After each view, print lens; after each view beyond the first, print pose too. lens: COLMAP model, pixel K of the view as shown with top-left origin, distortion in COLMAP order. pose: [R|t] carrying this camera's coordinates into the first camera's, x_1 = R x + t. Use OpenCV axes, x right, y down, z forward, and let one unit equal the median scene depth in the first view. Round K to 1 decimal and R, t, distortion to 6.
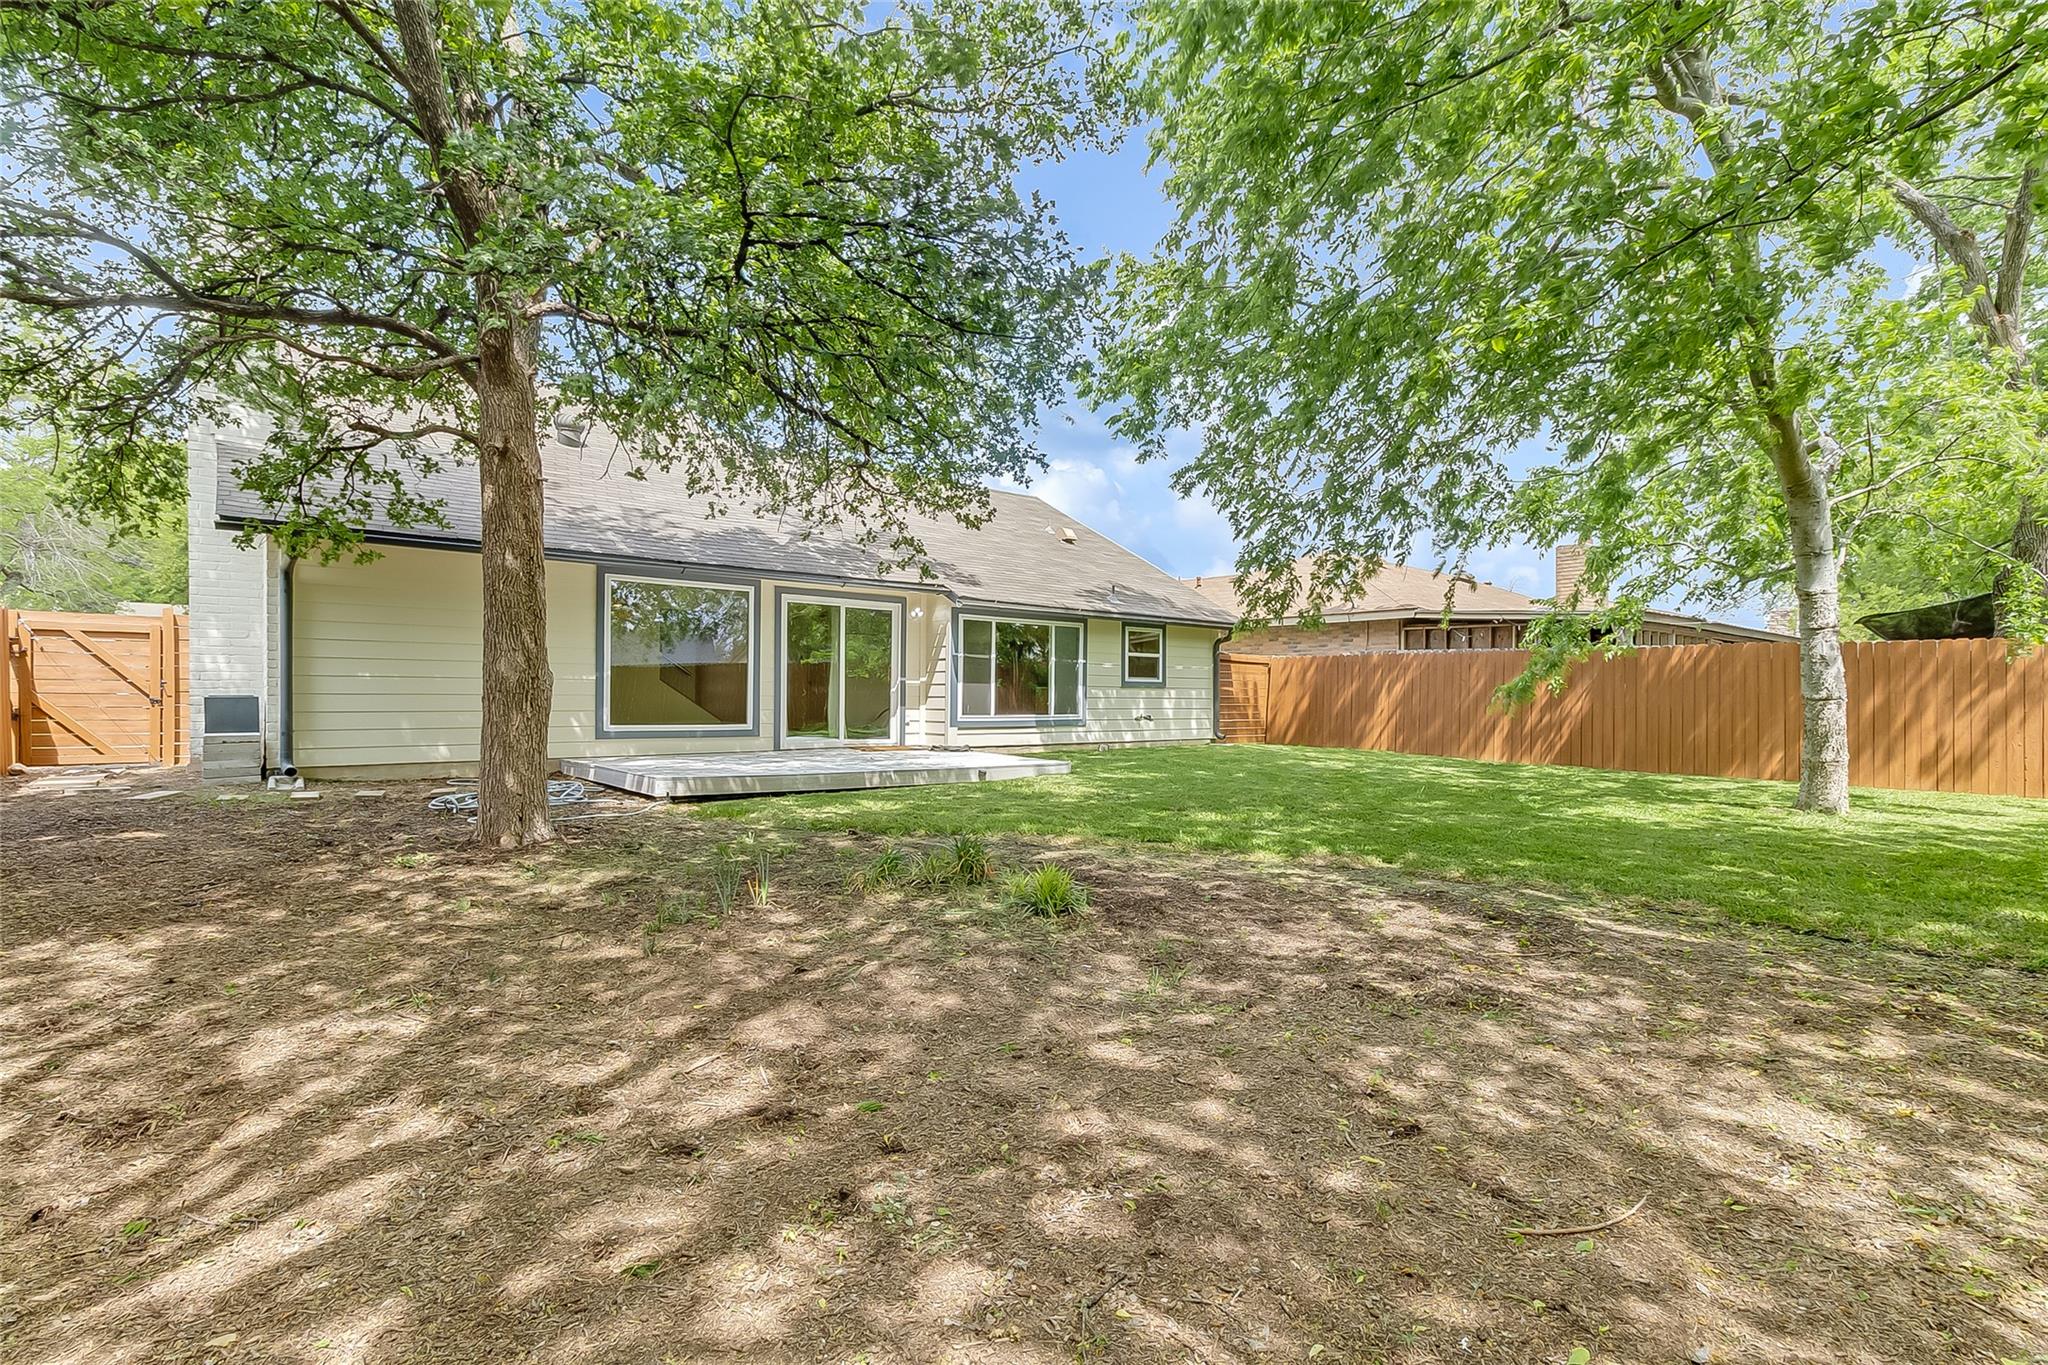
lens RADIAL K [[916.1, 0, 1024.0], [0, 916.1, 682.5], [0, 0, 1]] dist [-0.000306, -0.000039]
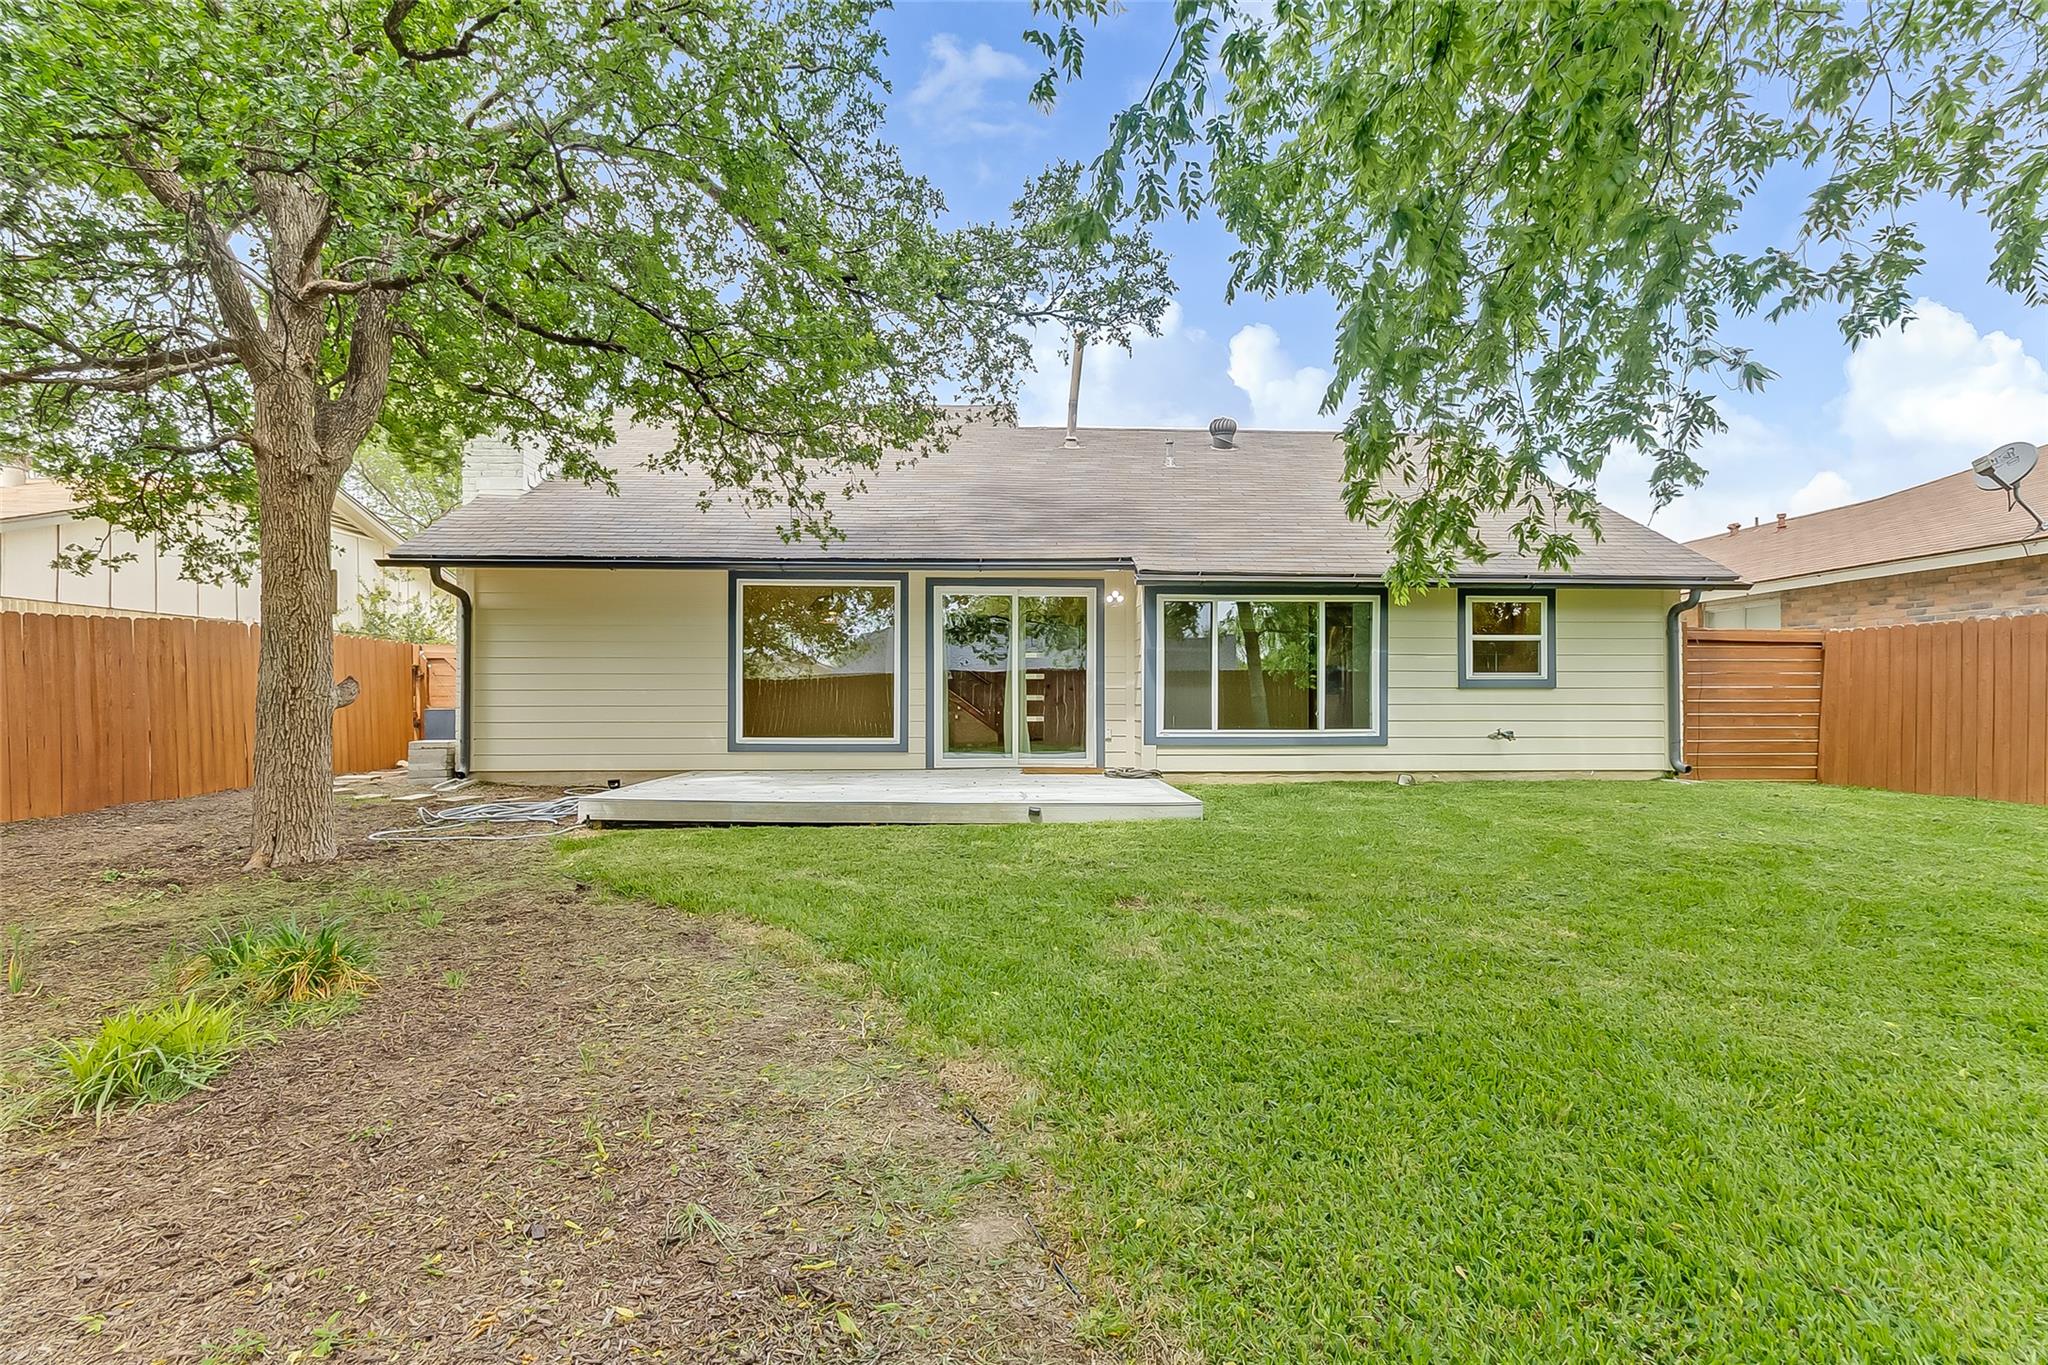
lens RADIAL K [[960.0, 0, 1024.0], [0, 960.0, 682.5], [0, 0, 1]] dist [-0.001728, -0.000262]
pose [[0.799996, -0.020481, -0.599655, 0.313798], [0.016154, 0.999790, -0.012596, 0.005368], [0.599788, 0.000390, 0.800159, 0.306740]]
